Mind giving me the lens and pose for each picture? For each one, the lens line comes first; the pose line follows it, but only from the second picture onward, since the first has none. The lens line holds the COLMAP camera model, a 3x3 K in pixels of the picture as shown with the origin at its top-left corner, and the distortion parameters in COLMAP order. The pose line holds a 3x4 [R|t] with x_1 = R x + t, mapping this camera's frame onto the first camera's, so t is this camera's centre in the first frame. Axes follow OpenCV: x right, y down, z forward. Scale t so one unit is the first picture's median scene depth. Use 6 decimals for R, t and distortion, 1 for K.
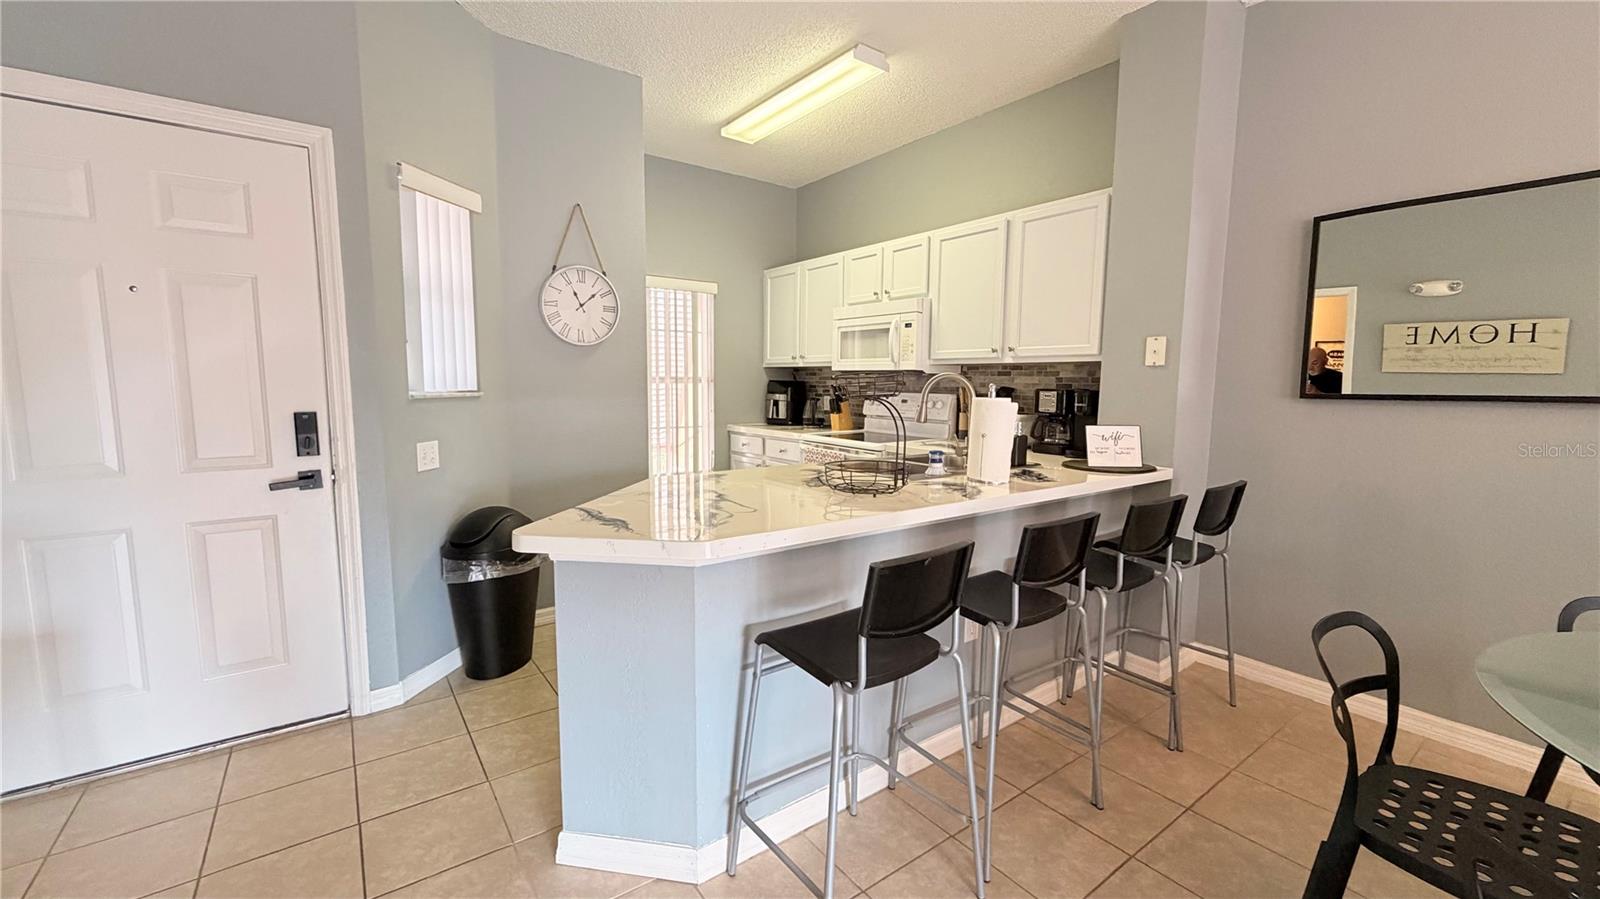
lens RADIAL K [[641.2, 0, 790.3], [0, 641.2, 449.1], [0, 0, 1]] dist [-0.000739, 0.000106]
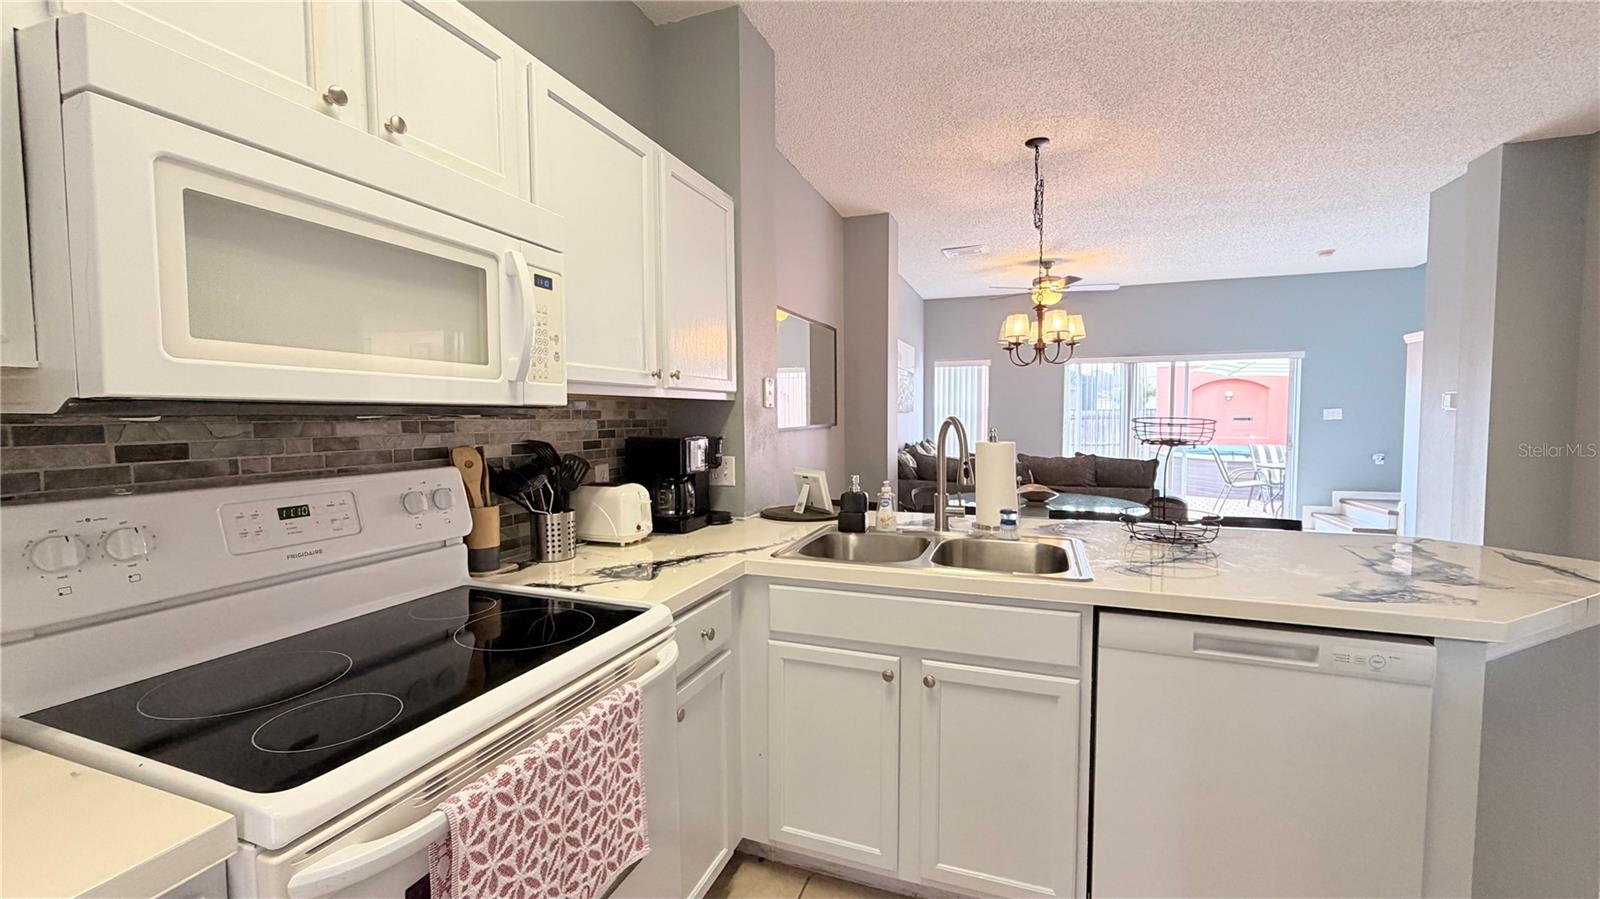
lens RADIAL K [[641.2, 0, 796.6], [0, 641.2, 450.7], [0, 0, 1]] dist [-0.000739, 0.000106]
pose [[-0.565804, -0.057362, 0.822542, -0.260273], [0.081595, 0.988786, 0.125081, -0.176663], [-0.820493, 0.137887, -0.554778, 1.451729]]
